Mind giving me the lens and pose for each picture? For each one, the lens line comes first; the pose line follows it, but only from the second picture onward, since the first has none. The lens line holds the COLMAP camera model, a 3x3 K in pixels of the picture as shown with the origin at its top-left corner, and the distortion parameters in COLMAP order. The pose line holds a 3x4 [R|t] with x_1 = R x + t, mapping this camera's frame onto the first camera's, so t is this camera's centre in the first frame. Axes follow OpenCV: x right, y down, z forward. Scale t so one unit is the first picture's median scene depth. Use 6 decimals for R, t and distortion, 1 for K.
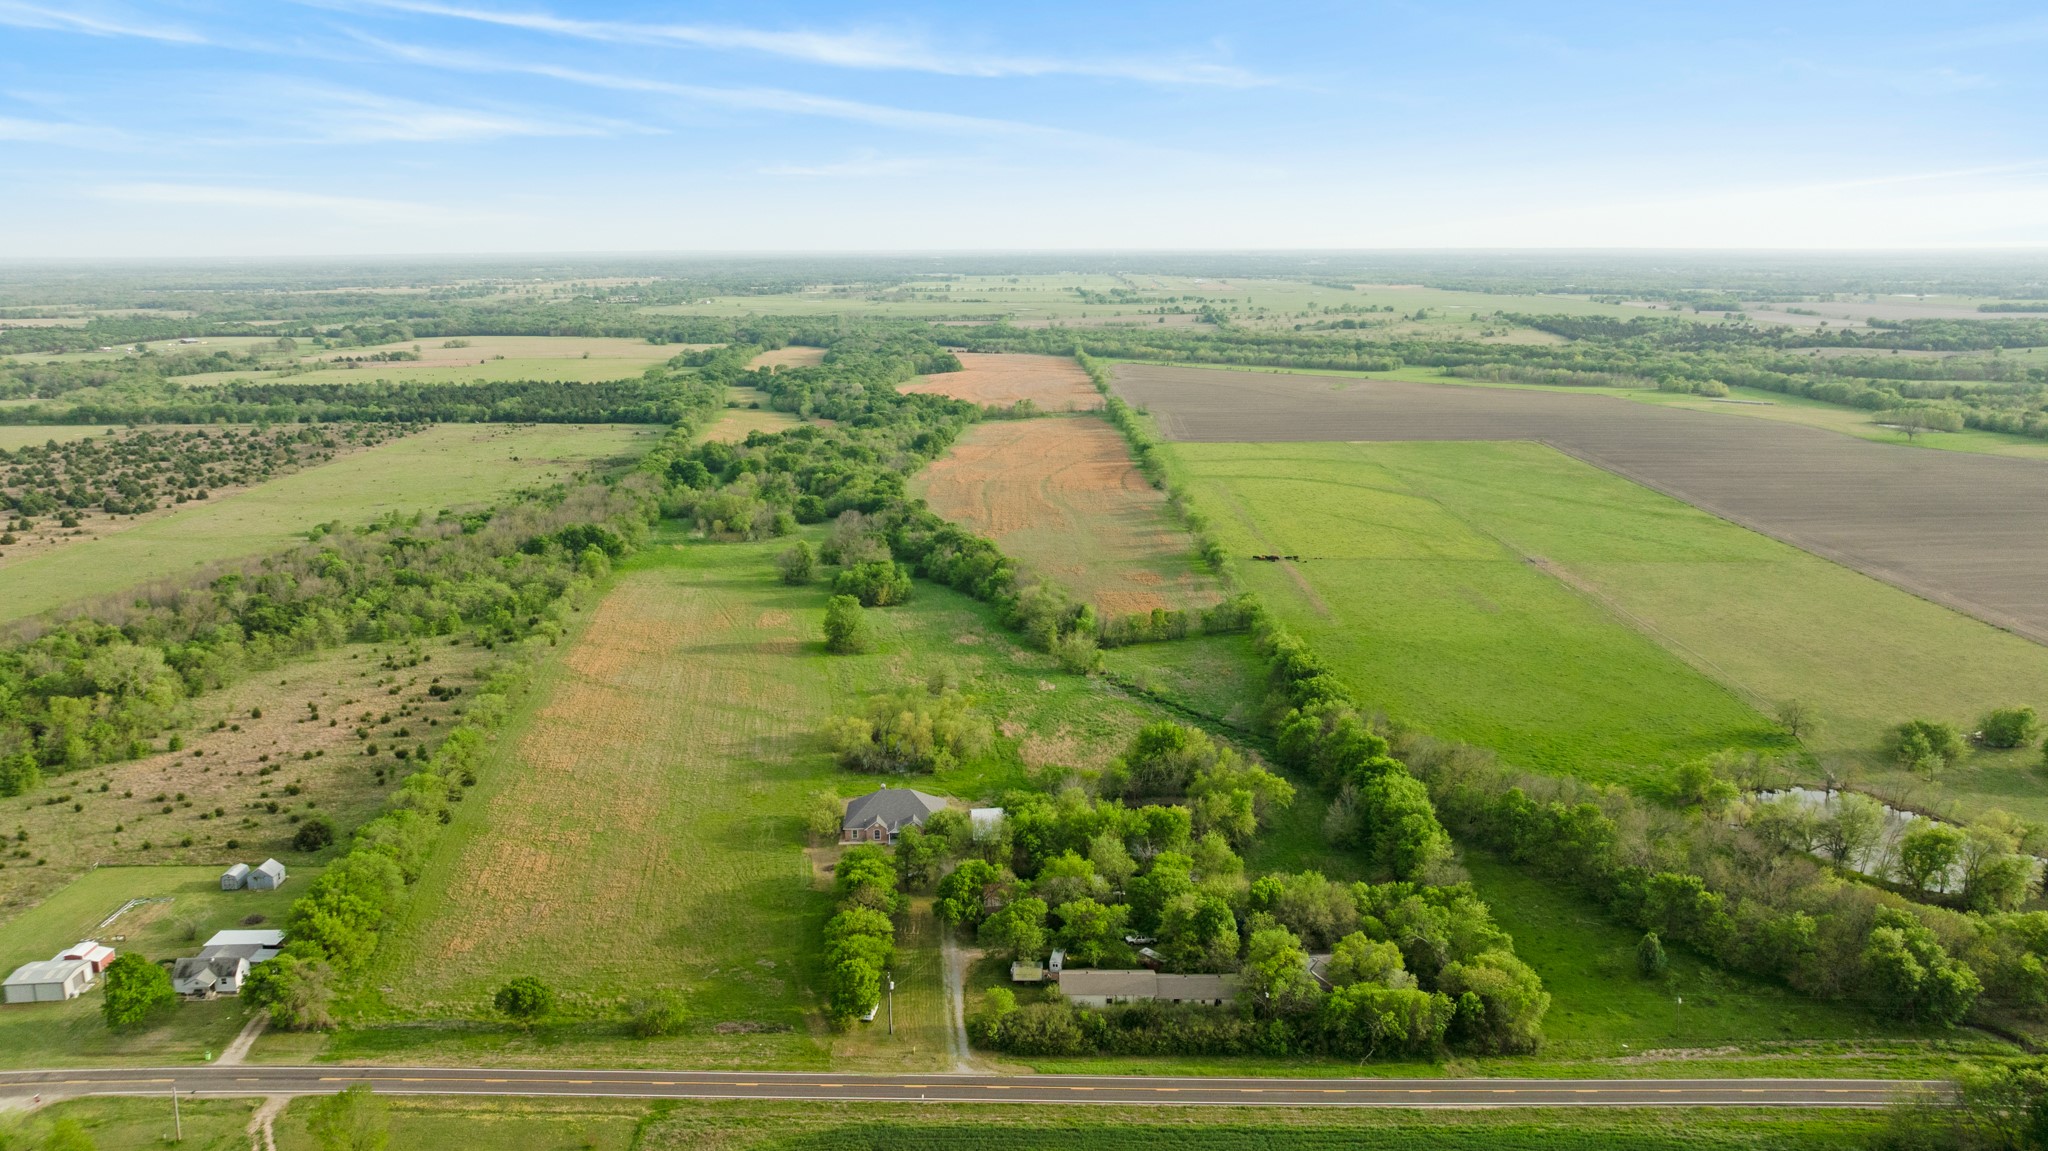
lens RADIAL K [[1381.5, 0, 1024.0], [0, 1381.5, 575.5], [0, 0, 1]] dist [-0.014283, -0.001175]
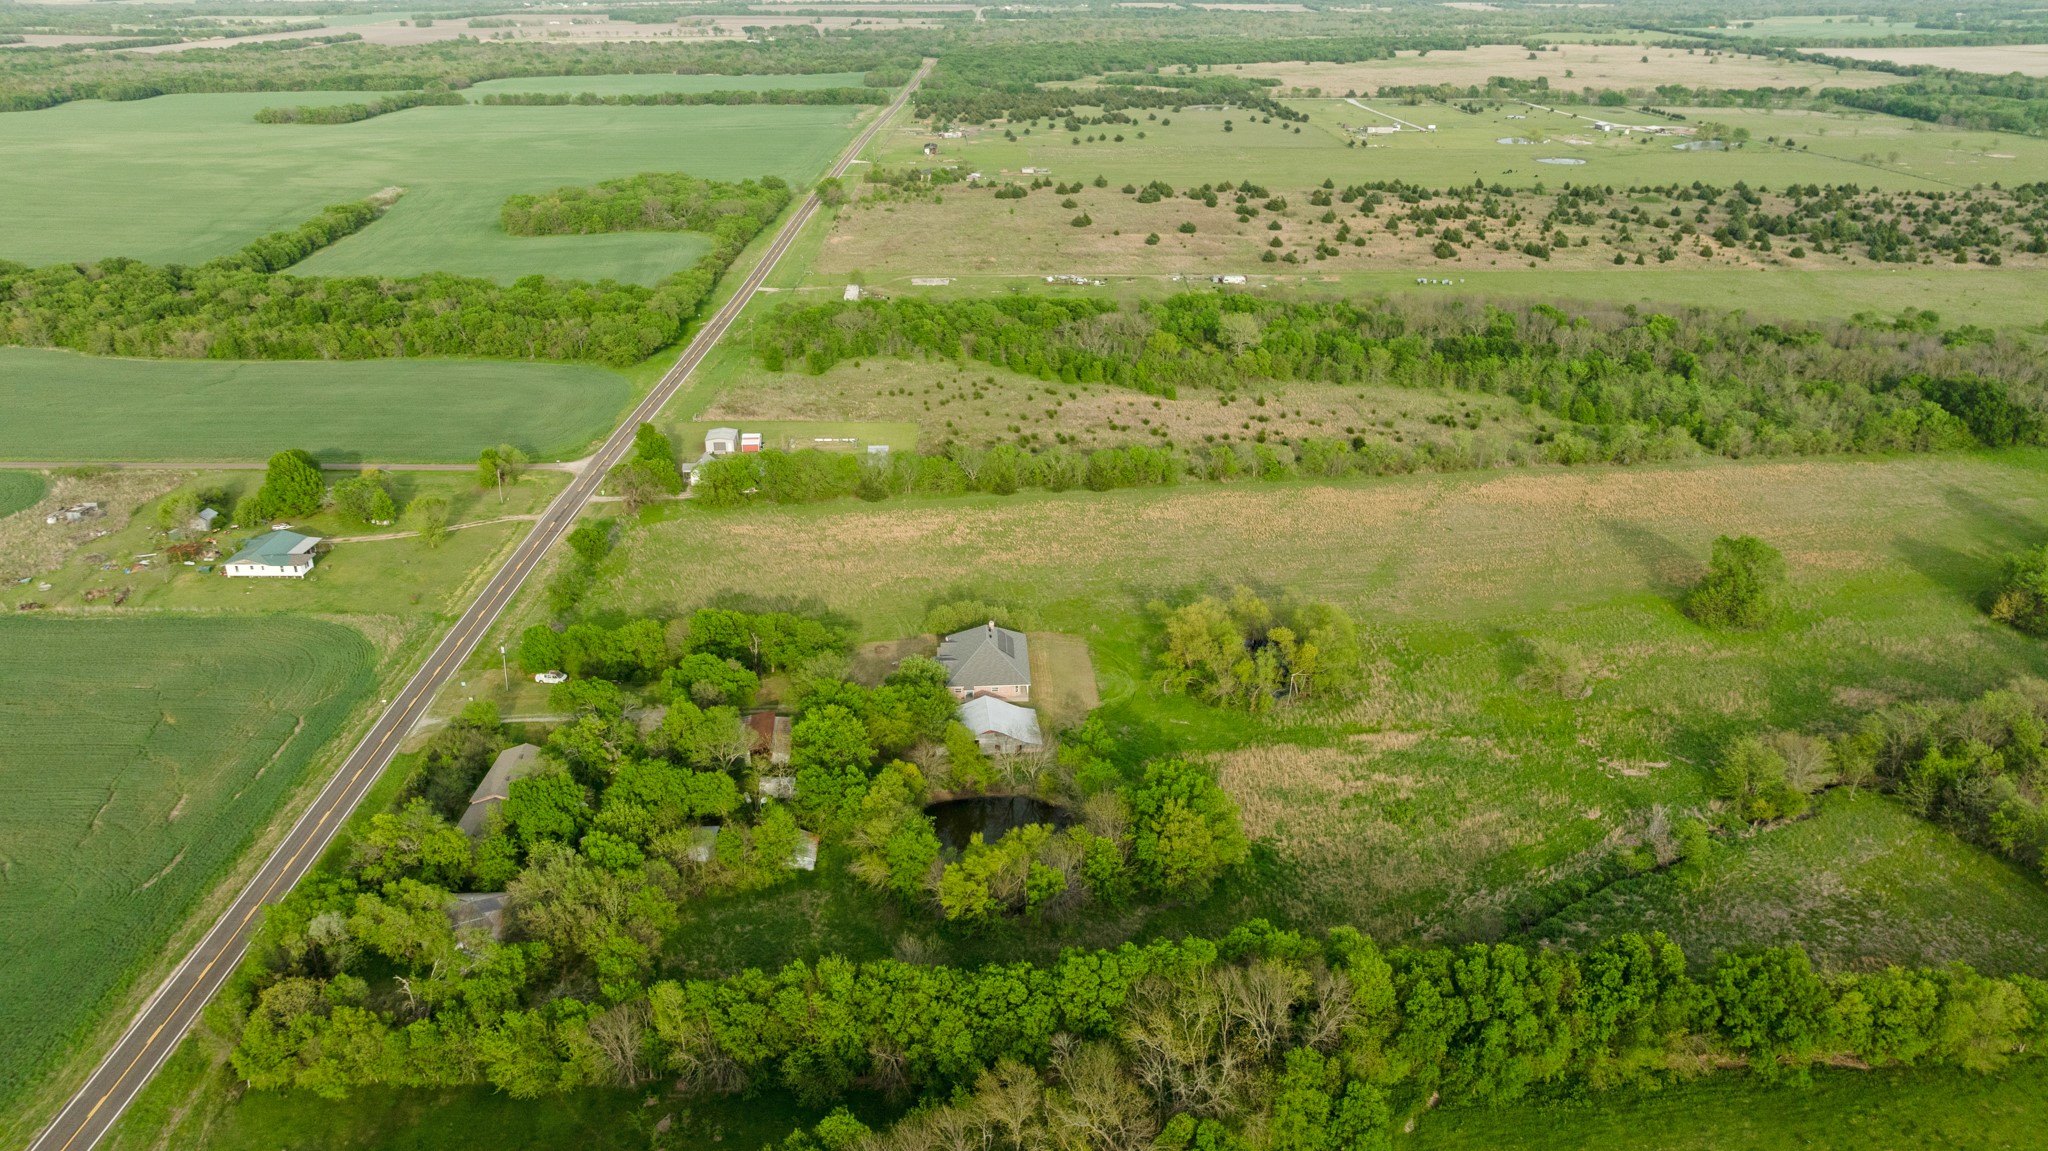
lens RADIAL K [[1381.5, 0, 1024.0], [0, 1381.5, 575.5], [0, 0, 1]] dist [-0.014283, -0.001175]
pose [[0.054215, 0.414050, -0.908638, 0.342944], [-0.233124, 0.890078, 0.391683, -0.115396], [0.970935, 0.190590, 0.144780, 0.441505]]
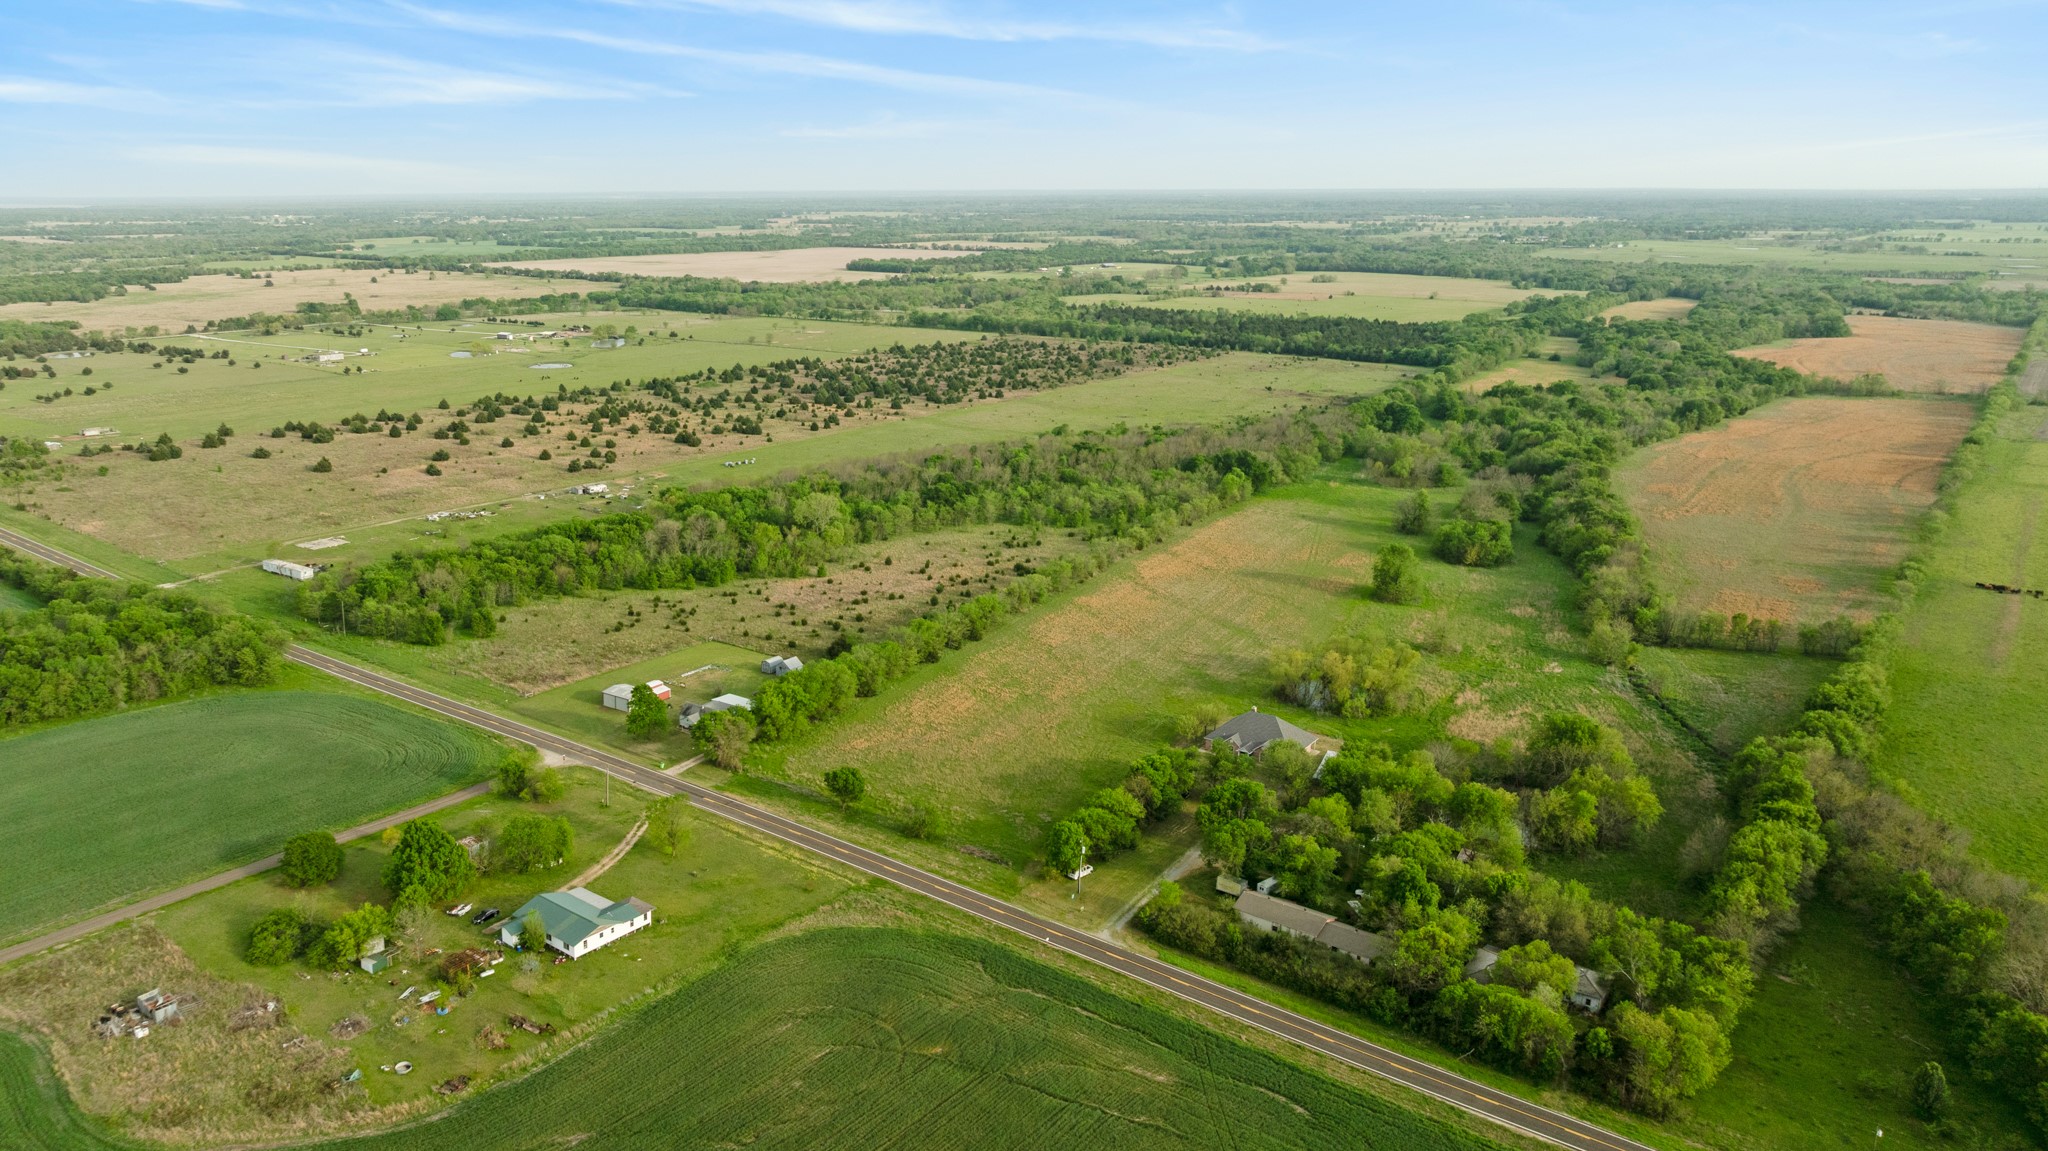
lens RADIAL K [[1439.7, 0, 992.9], [0, 1439.7, 570.4], [0, 0, 1]] dist [-0.008275, -0.000973]
pose [[0.795864, 0.159913, -0.583976, 0.174161], [-0.142727, 0.986861, 0.075724, -0.002302], [0.588413, 0.023083, 0.808231, 0.001178]]
